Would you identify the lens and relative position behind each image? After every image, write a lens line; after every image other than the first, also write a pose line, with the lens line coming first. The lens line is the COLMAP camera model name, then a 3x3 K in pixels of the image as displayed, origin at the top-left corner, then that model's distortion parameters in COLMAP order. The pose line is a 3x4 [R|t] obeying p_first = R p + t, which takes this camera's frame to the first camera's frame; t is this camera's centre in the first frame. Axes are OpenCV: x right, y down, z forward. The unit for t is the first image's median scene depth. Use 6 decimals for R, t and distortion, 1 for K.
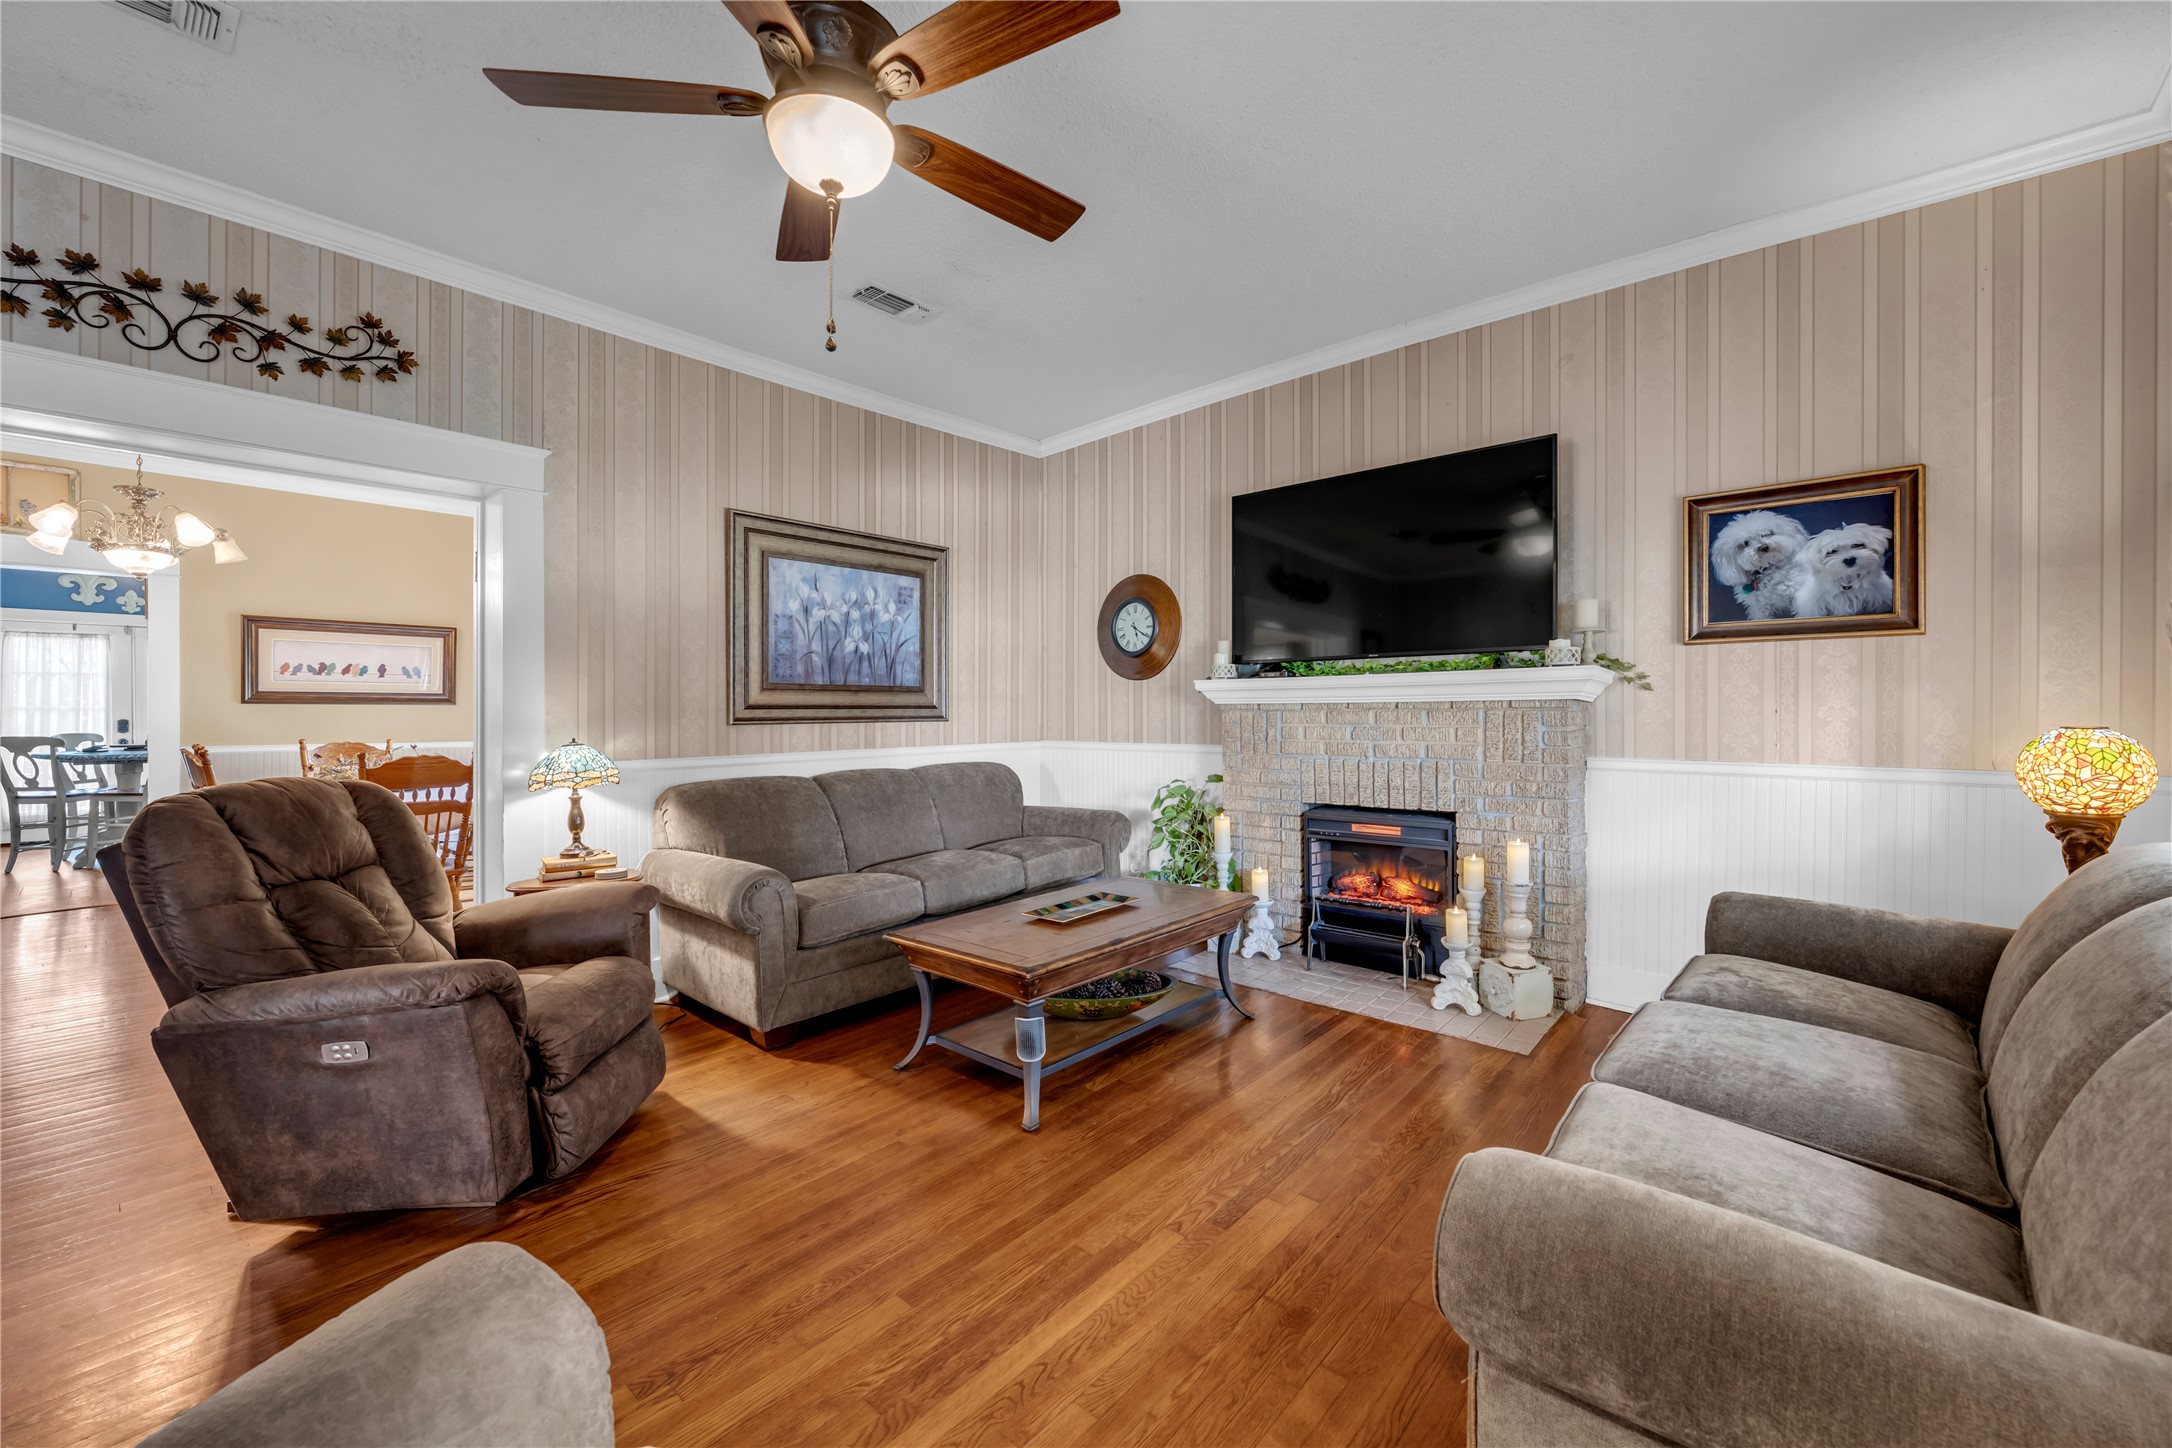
lens RADIAL K [[864.1, 0, 1088.1], [0, 864.1, 712.4], [0, 0, 1]] dist [-0.007502, 0.000894]
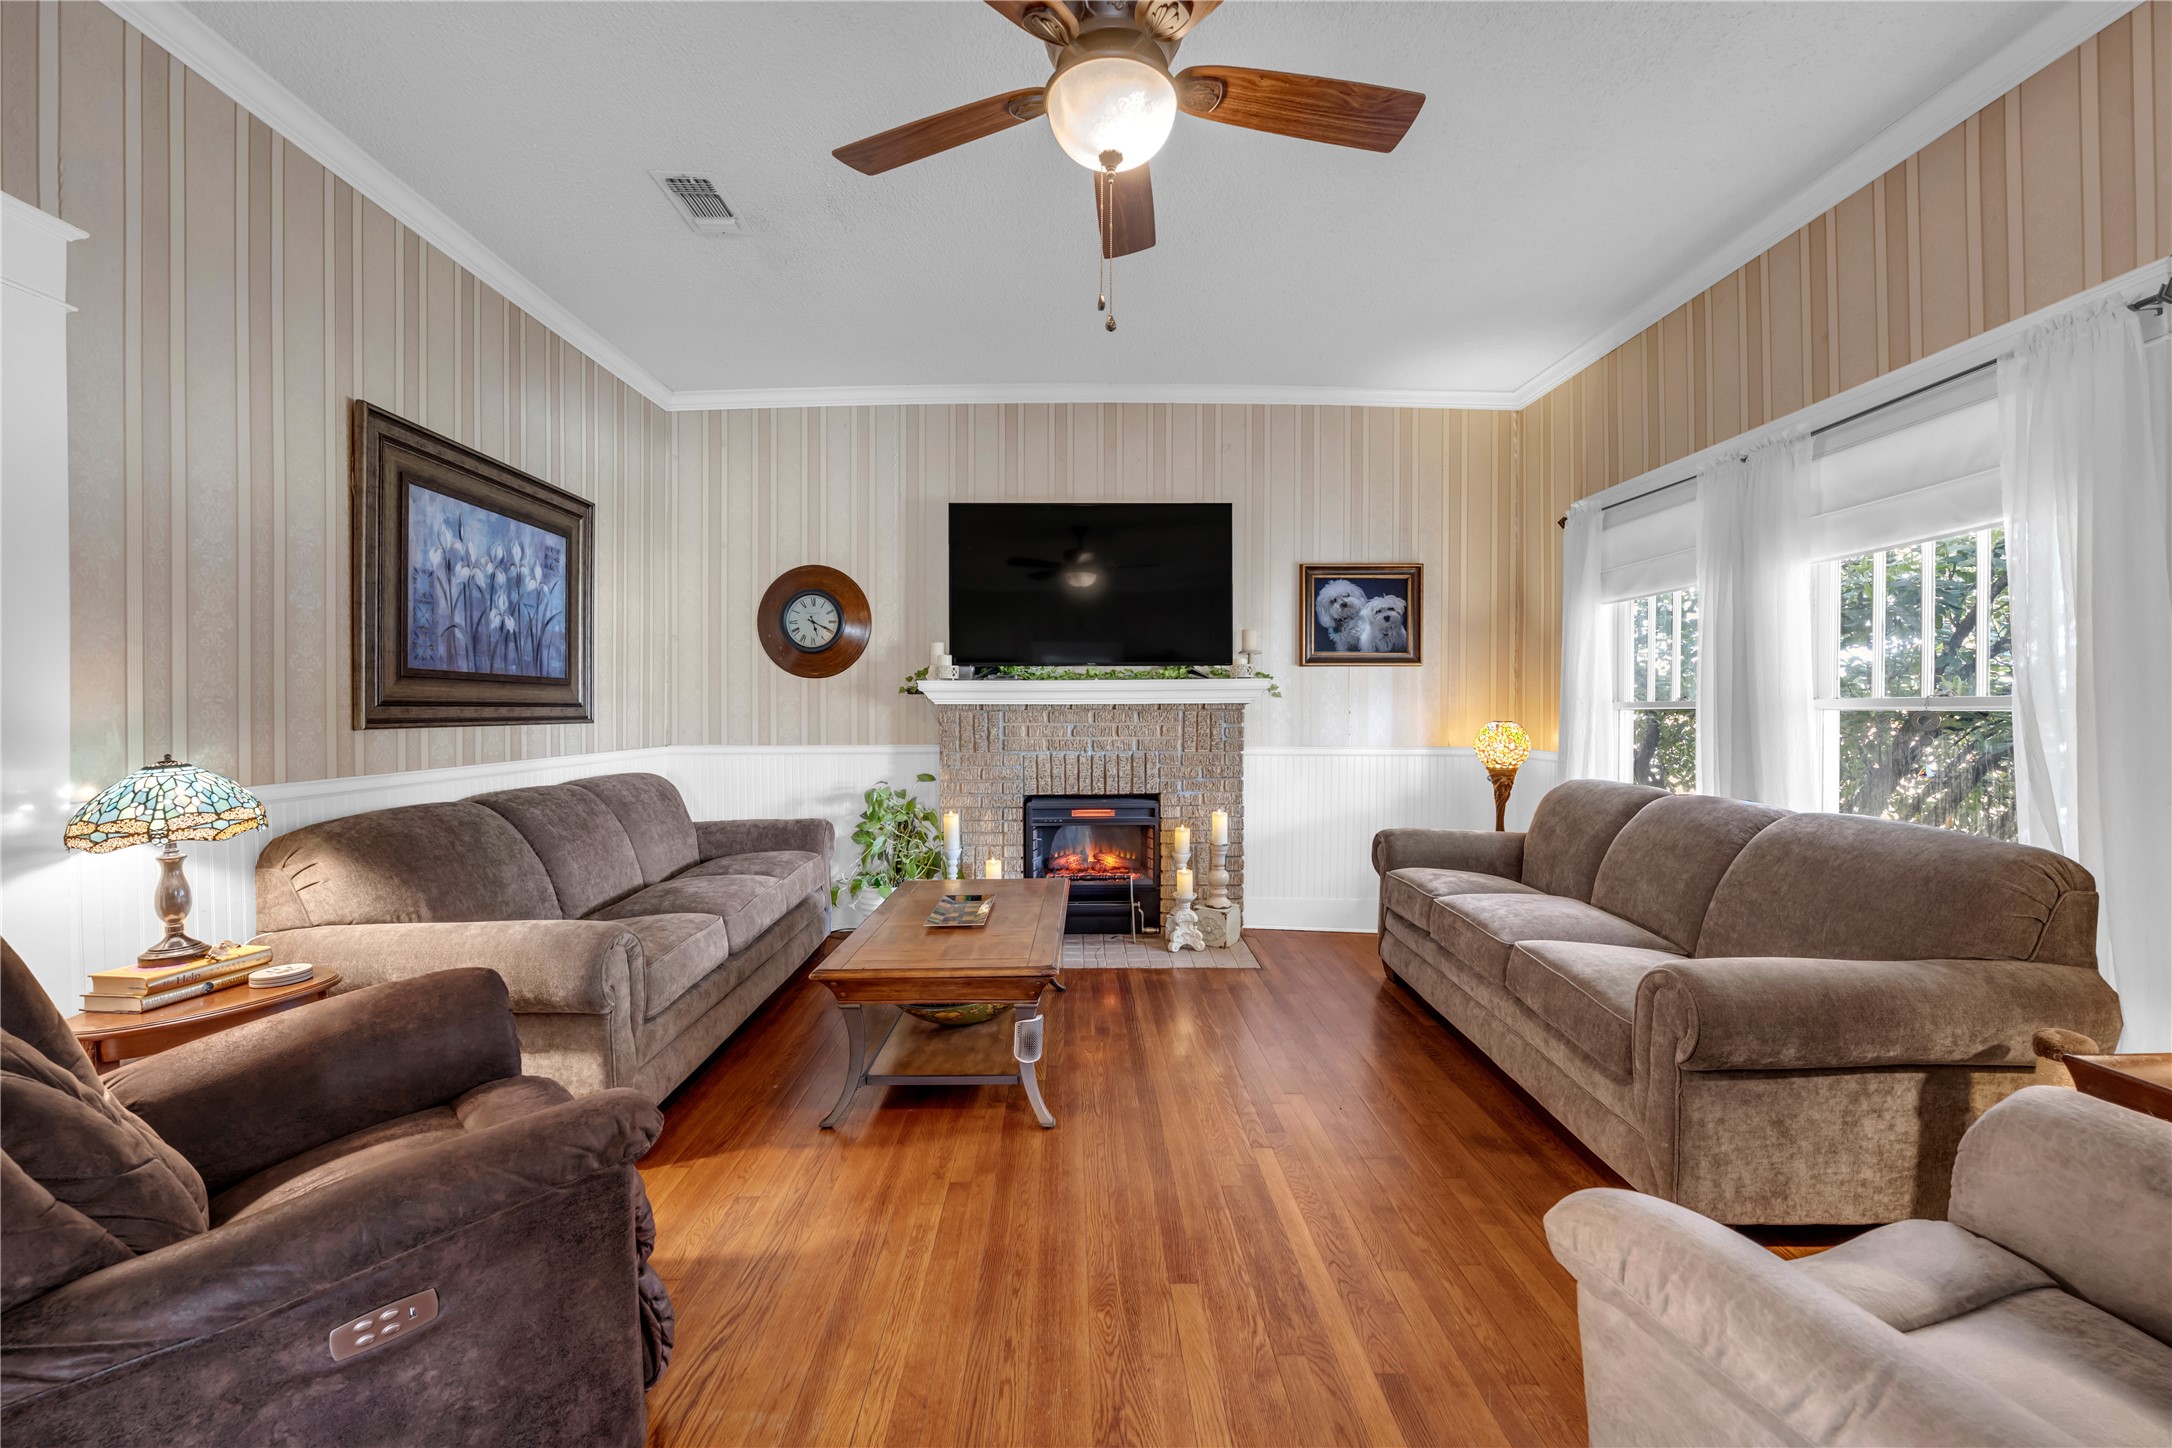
lens RADIAL K [[864.1, 0, 1072.9], [0, 864.1, 717.3], [0, 0, 1]] dist [-0.007502, 0.000894]
pose [[0.742462, -0.001227, 0.669887, -0.446871], [-0.001330, 0.999994, 0.003305, 0.002213], [-0.669887, -0.003345, 0.742456, 0.146840]]
